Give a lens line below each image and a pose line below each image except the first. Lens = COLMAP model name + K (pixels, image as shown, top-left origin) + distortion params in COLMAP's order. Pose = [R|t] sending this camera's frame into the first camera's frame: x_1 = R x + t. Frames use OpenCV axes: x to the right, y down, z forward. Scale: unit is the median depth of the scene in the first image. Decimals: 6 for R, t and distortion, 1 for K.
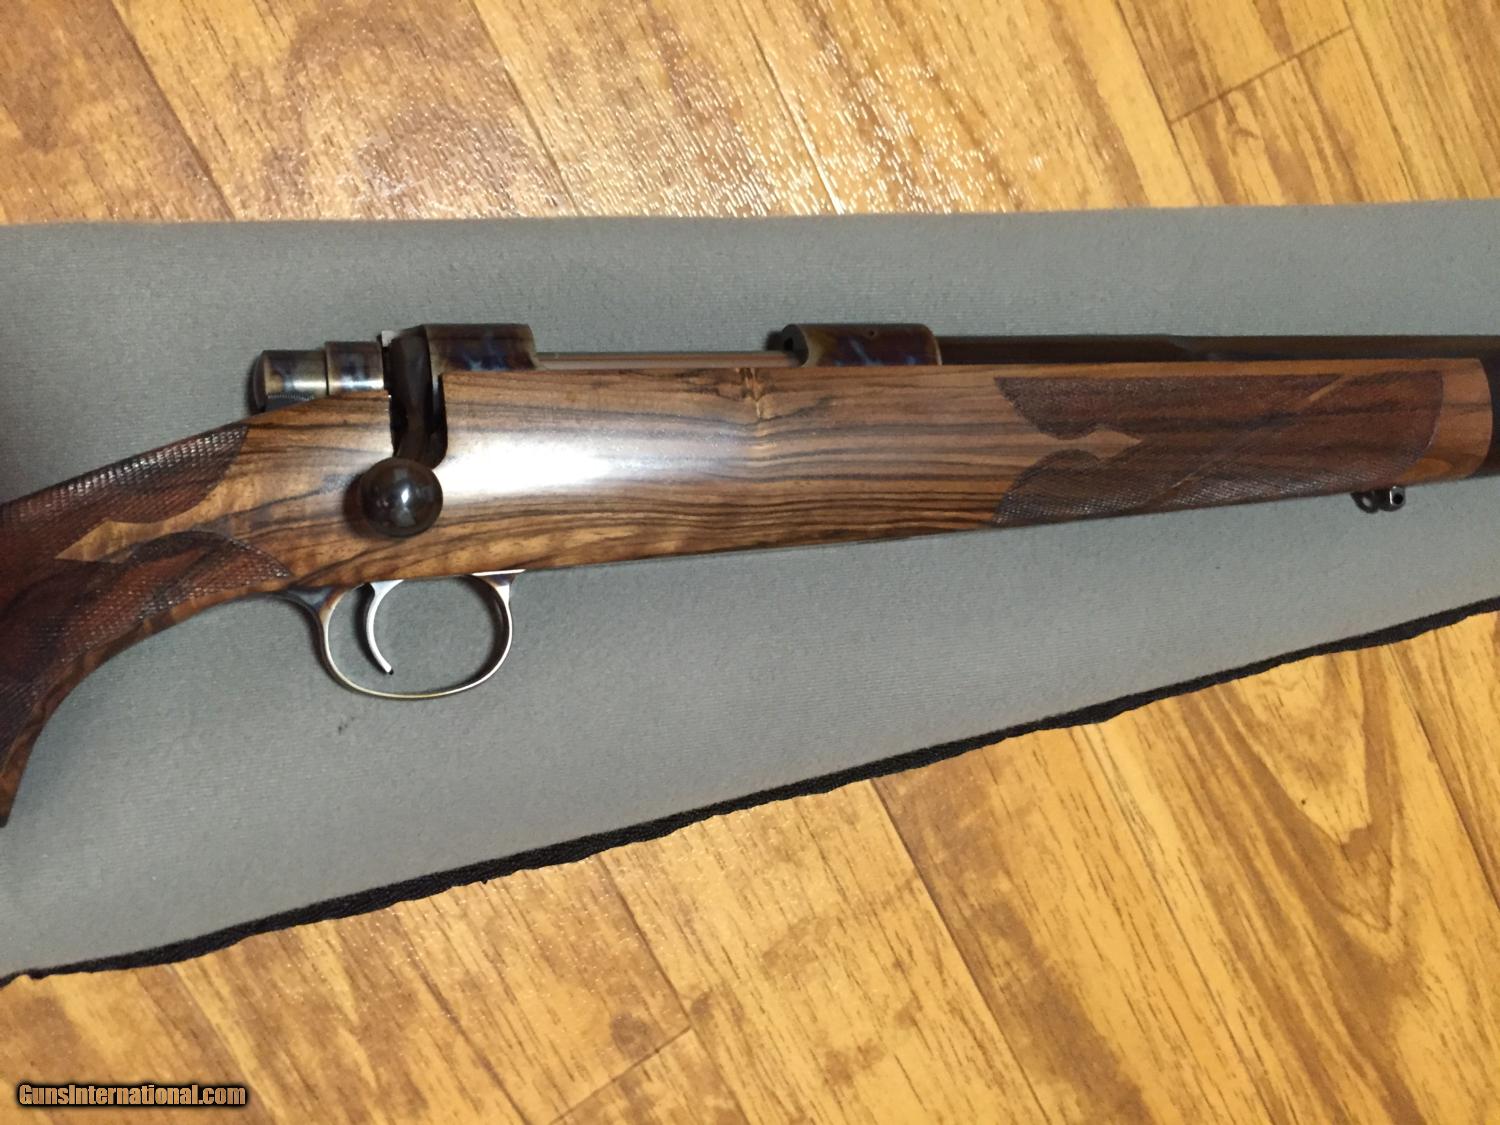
lens RADIAL K [[1283.9, 0, 756.1], [0, 1283.9, 569.7], [0, 0, 1]] dist [0.092685, -0.130587]
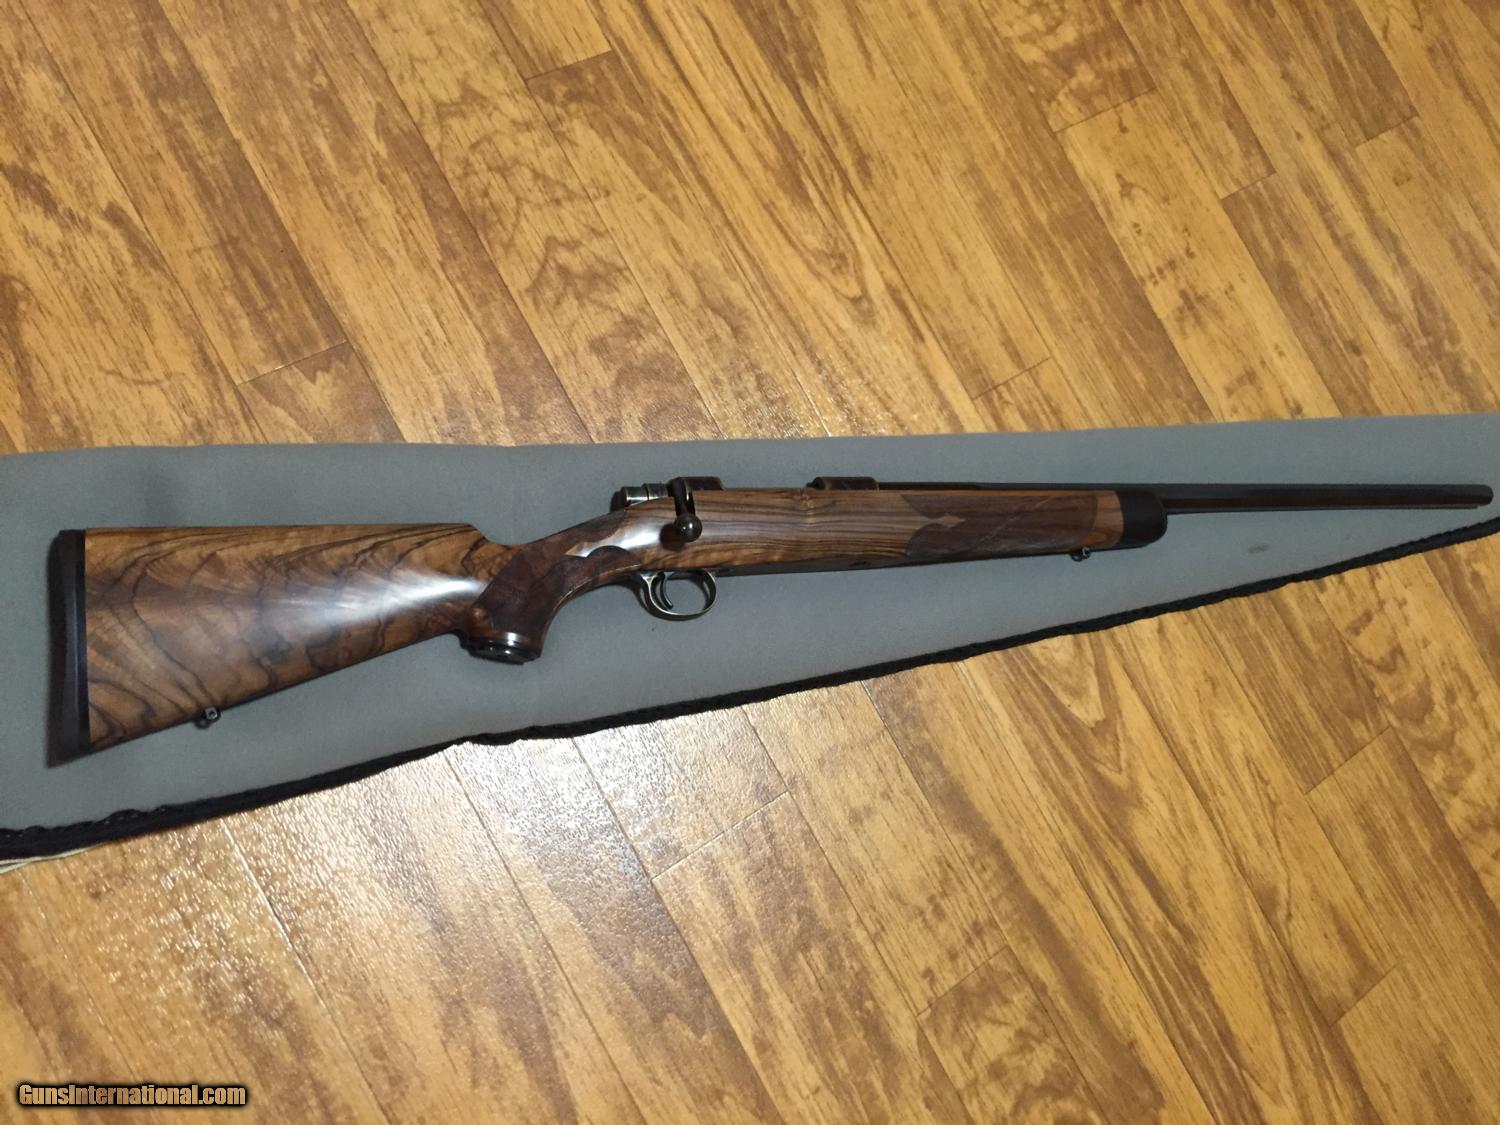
lens RADIAL K [[1239.9, 0, 750.0], [0, 1239.9, 562.5], [0, 0, 1]] dist [0.079872, -0.112393]
pose [[0.998652, -0.040781, 0.032125, -0.155331], [0.047241, 0.970455, -0.236613, 0.442044], [-0.021526, 0.237812, 0.971073, -1.064804]]
